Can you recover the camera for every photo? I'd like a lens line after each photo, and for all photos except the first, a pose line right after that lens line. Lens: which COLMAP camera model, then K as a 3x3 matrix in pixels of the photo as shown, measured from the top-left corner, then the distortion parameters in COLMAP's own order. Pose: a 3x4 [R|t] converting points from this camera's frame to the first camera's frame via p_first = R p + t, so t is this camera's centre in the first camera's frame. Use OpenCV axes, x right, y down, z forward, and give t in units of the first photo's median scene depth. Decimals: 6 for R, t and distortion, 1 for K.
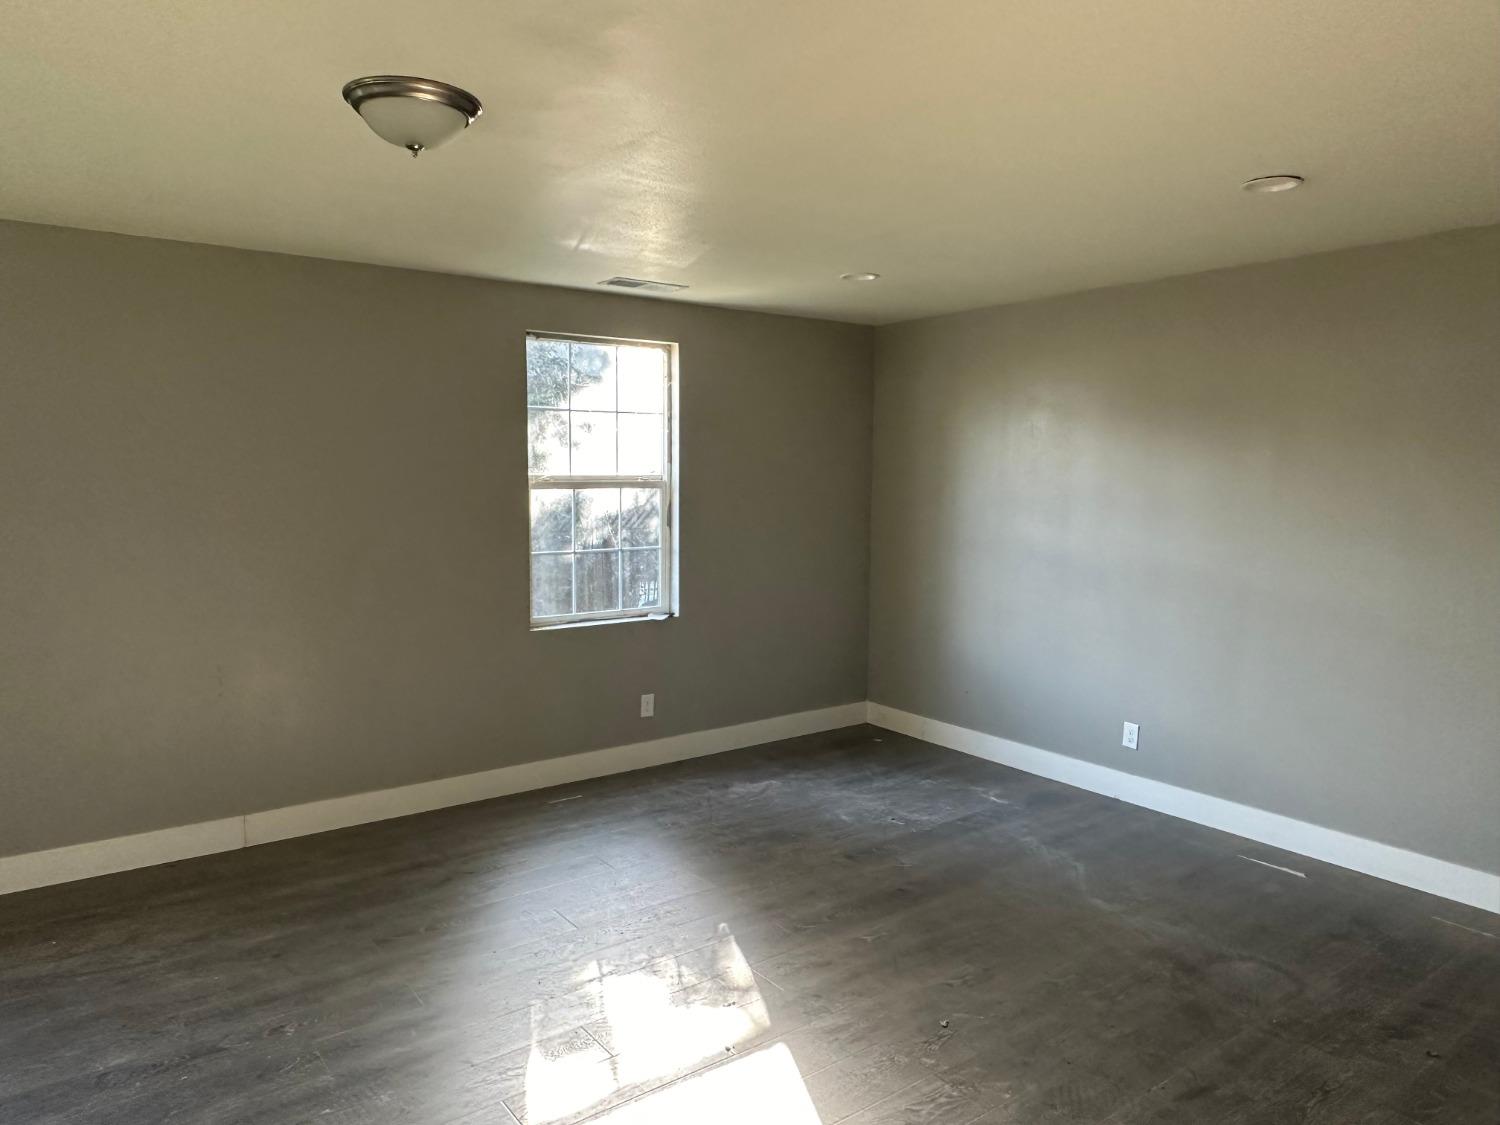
lens RADIAL K [[1001.0, 0, 751.1], [0, 1001.0, 583.2], [0, 0, 1]] dist [-0.006888, -0.001543]
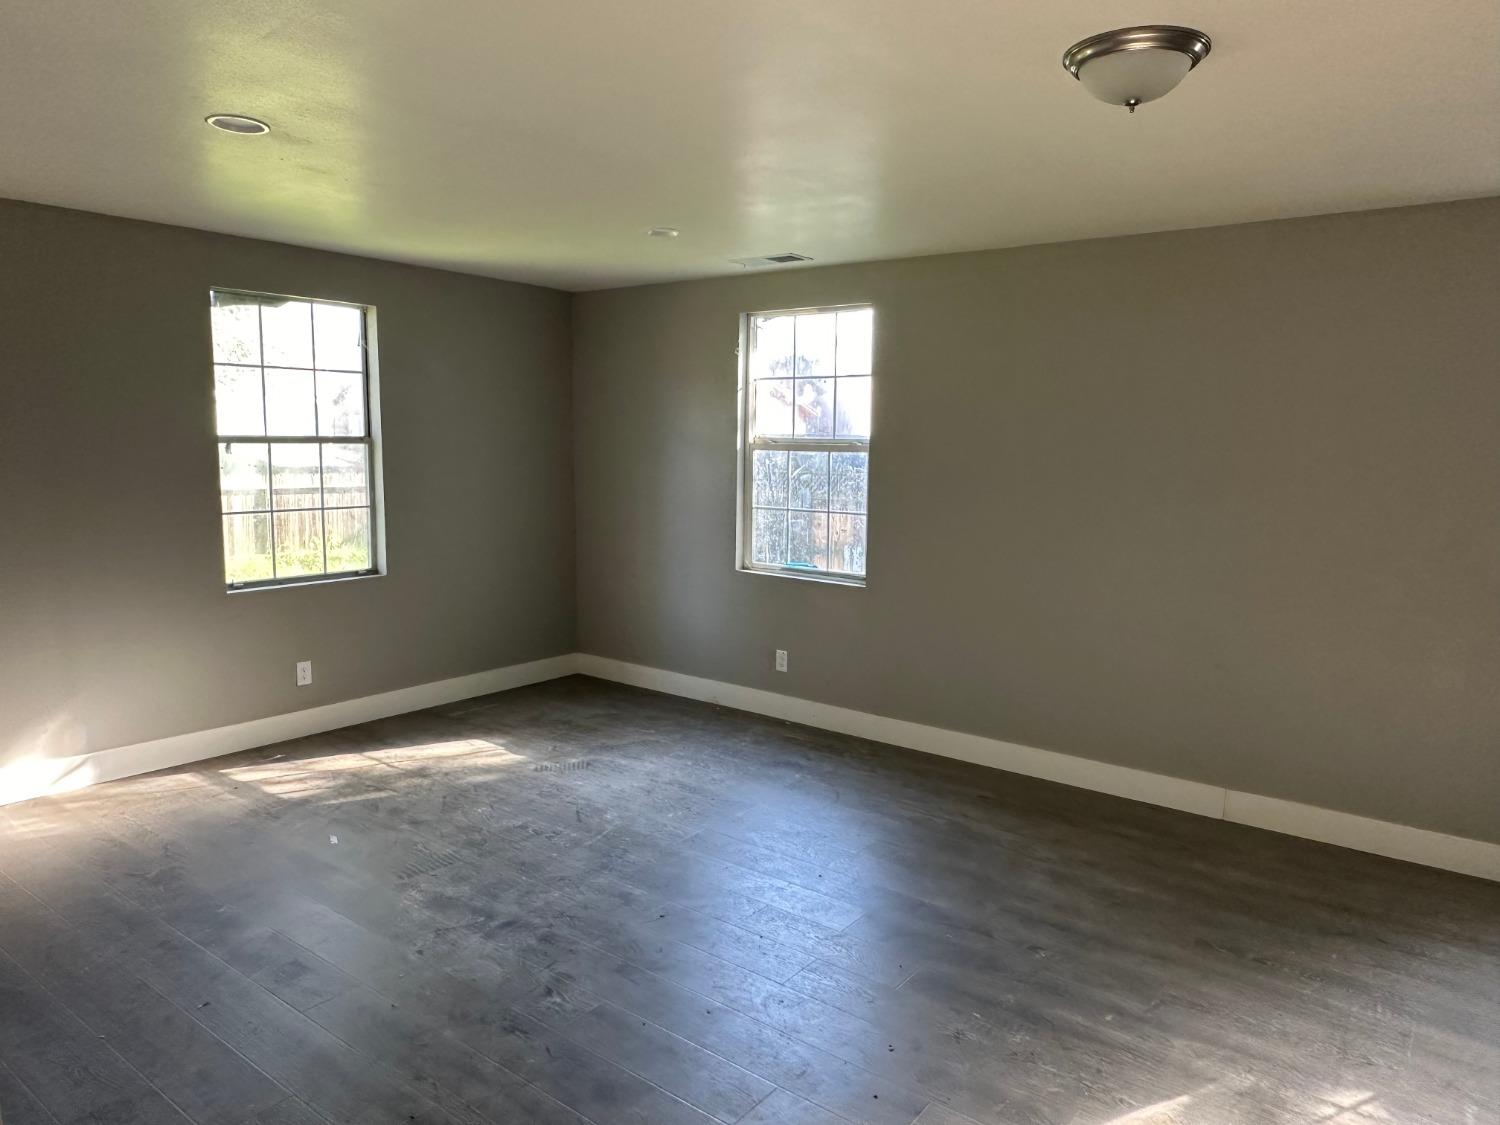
lens RADIAL K [[1023.3, 0, 742.7], [0, 1023.3, 580.6], [0, 0, 1]] dist [-0.003323, 0.002377]
pose [[0.247935, 0.129962, -0.960020, 0.445049], [-0.115054, 0.987898, 0.104022, -0.033797], [0.961920, 0.084663, 0.259887, 0.329713]]
